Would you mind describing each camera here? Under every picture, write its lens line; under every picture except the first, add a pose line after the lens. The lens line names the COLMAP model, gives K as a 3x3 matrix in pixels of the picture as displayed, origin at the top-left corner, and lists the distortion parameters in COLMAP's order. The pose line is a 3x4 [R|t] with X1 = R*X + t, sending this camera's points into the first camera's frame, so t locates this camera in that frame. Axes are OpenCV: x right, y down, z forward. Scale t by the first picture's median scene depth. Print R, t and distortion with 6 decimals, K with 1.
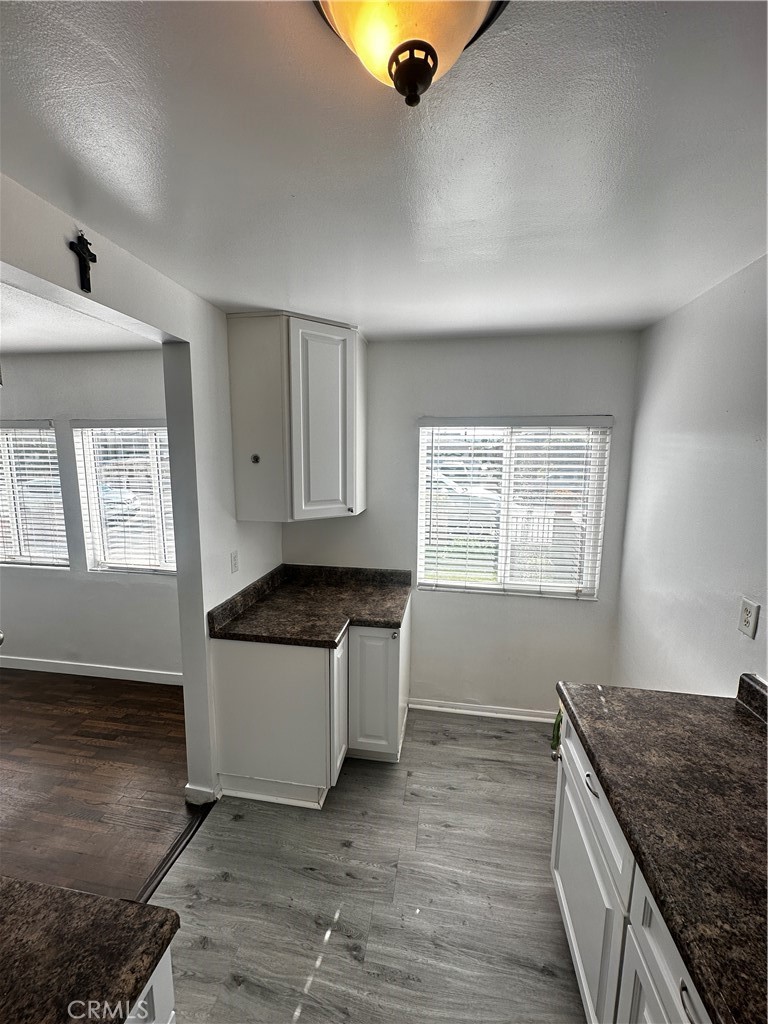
lens RADIAL K [[408.6, 0, 384.0], [0, 408.6, 512.0], [0, 0, 1]] dist [0.001275, -0.000030]
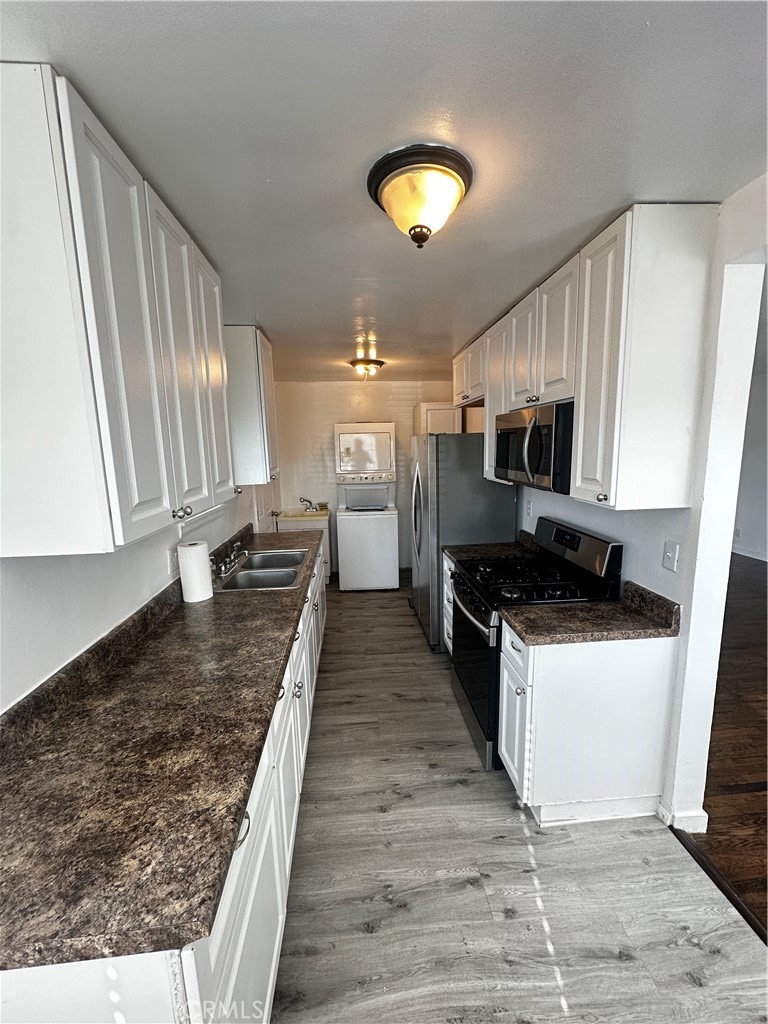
lens RADIAL K [[407.1, 0, 387.3], [0, 407.1, 509.5], [0, 0, 1]] dist [-0.000429, -0.000164]
pose [[-0.970625, 0.049811, -0.235385, 0.359683], [-0.019070, 0.959329, 0.281646, -0.122132], [0.239841, 0.277861, -0.930199, 1.470342]]
